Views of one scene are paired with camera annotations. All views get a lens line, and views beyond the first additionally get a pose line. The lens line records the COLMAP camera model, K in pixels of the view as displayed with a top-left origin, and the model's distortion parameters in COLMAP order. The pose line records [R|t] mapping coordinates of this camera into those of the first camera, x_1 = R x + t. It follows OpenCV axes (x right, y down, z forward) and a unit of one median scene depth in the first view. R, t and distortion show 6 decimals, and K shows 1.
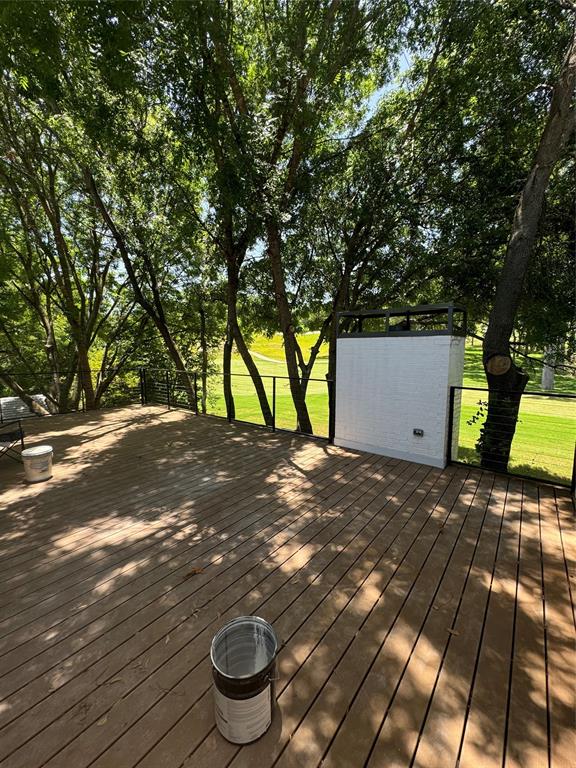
lens RADIAL K [[307.7, 0, 288.0], [0, 307.7, 384.0], [0, 0, 1]] dist [0.000122, 0.000001]
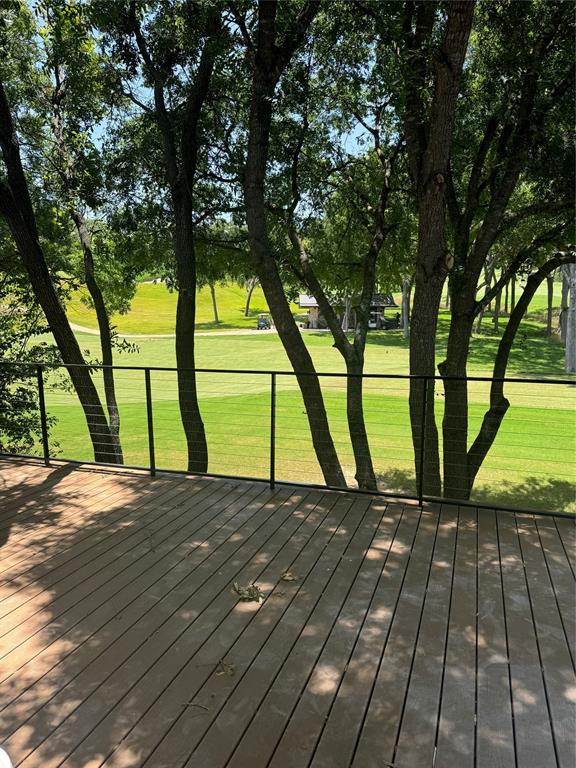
lens RADIAL K [[521.7, 0, 288.0], [0, 521.7, 384.0], [0, 0, 1]] dist [0.008732, 0.002224]
pose [[0.945205, -0.040381, 0.323971, -0.300124], [0.035077, 0.999138, 0.022198, -0.023939], [-0.324588, -0.009618, 0.945806, 0.264222]]
